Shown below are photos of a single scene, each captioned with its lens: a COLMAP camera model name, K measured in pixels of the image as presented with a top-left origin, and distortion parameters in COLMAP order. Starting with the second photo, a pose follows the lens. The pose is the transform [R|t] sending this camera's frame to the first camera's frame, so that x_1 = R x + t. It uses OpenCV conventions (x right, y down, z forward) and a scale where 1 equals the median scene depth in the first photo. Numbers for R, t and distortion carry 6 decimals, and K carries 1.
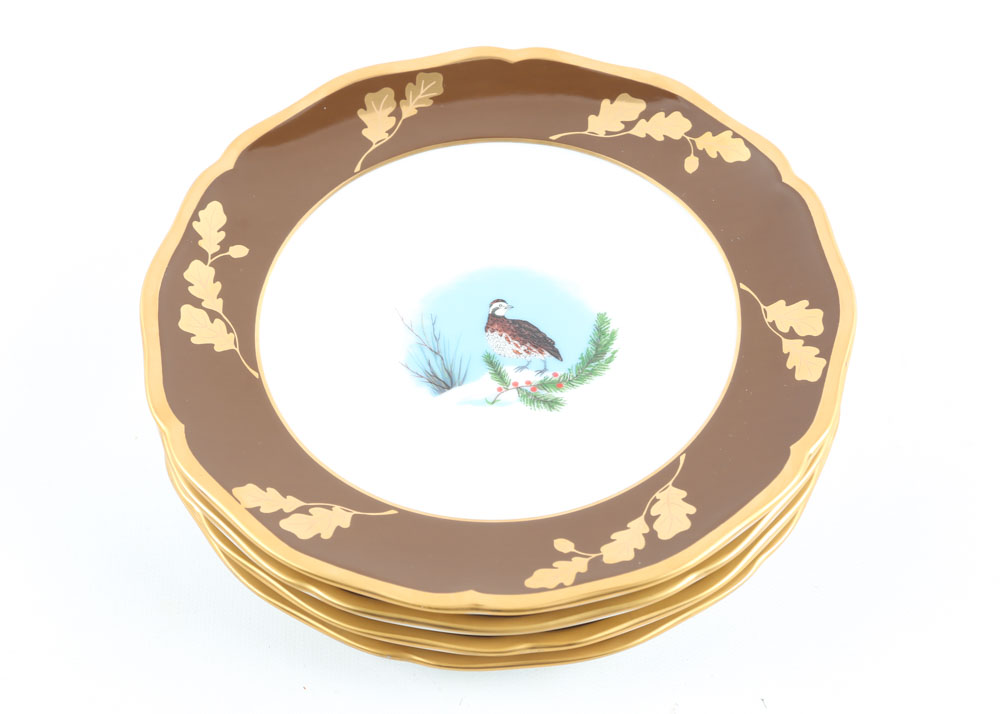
lens RADIAL K [[1755.4, 0, 506.7], [0, 1755.4, 357.4], [0, 0, 1]] dist [0.022957, 0.000000]
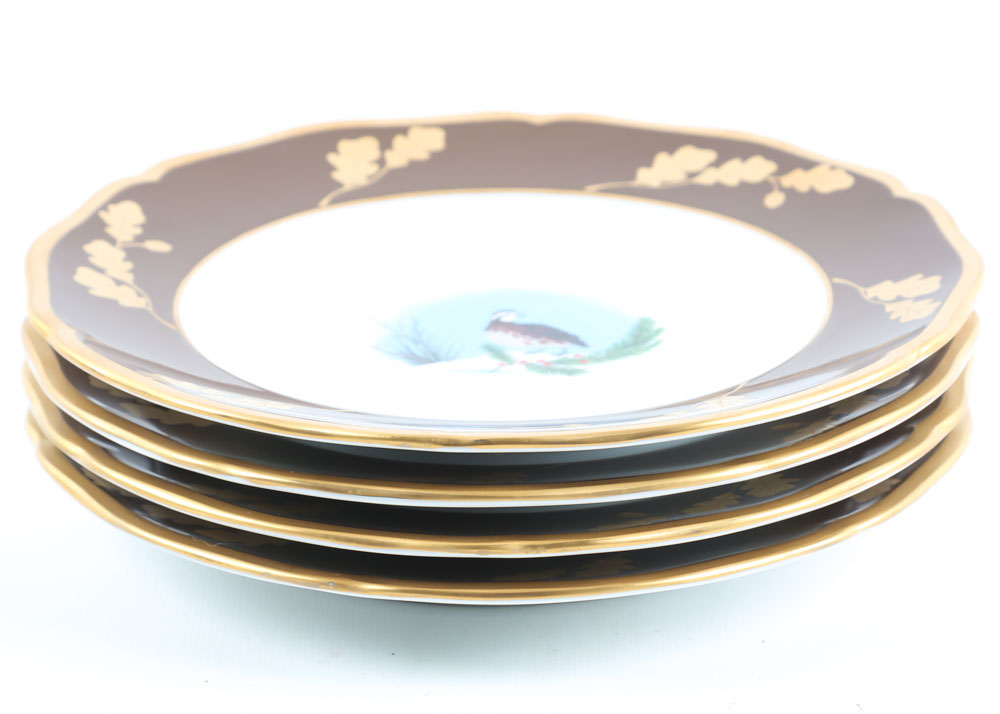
lens RADIAL K [[3639.5, 0, 500.7], [0, 3639.5, 357.6], [0, 0, 1]] dist [0.314586, 0.000000]
pose [[0.999089, 0.025377, -0.034307, 0.047013], [-0.039543, 0.852793, -0.520750, 0.794948], [0.016041, 0.521632, 0.853020, -0.295249]]
